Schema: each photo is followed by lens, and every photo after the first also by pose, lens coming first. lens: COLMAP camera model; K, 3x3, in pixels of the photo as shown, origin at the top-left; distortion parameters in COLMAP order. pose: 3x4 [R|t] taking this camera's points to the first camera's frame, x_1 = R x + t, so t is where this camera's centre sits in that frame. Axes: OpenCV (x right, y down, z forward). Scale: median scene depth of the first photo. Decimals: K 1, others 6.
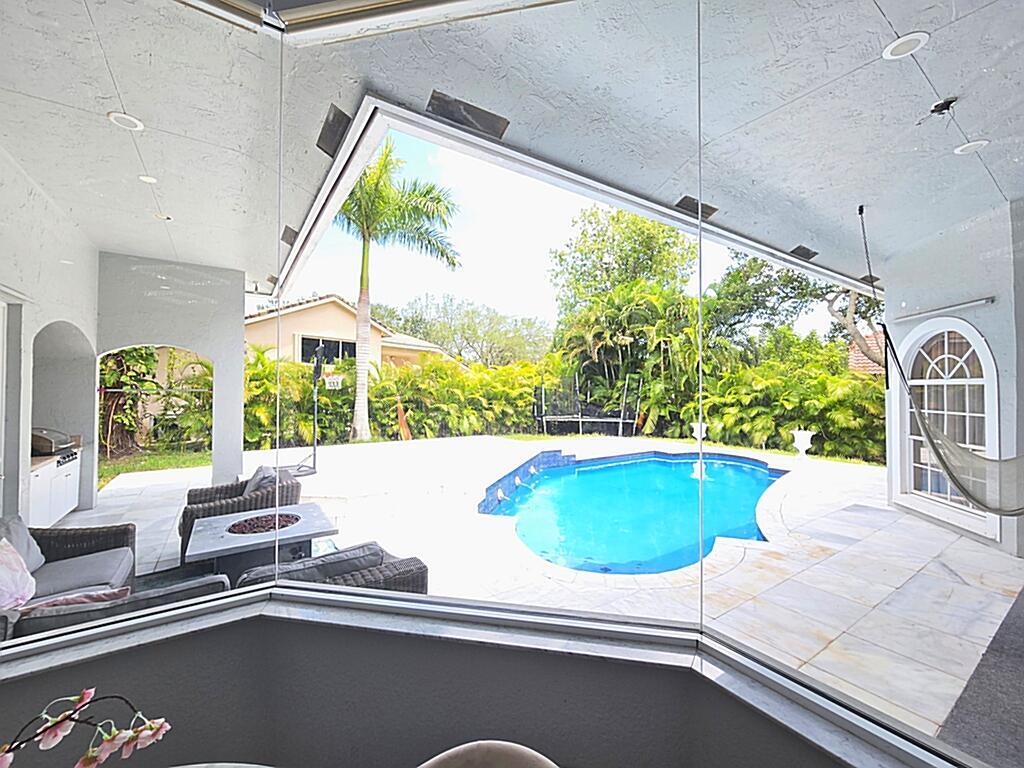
lens RADIAL K [[418.8, 0, 508.5], [0, 418.8, 381.6], [0, 0, 1]] dist [0.002534, 0.000717]
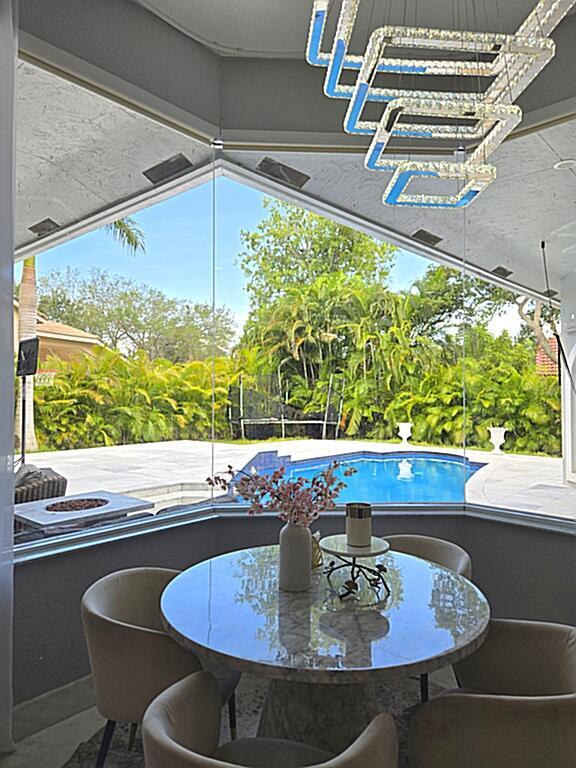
lens RADIAL K [[514.8, 0, 293.3], [0, 514.8, 378.9], [0, 0, 1]] dist [0.087019, -0.075289]
pose [[0.969929, 0.005568, 0.243325, -0.082244], [-0.004078, 0.999970, -0.006626, 0.003468], [-0.243355, 0.005434, 0.969922, -0.104519]]
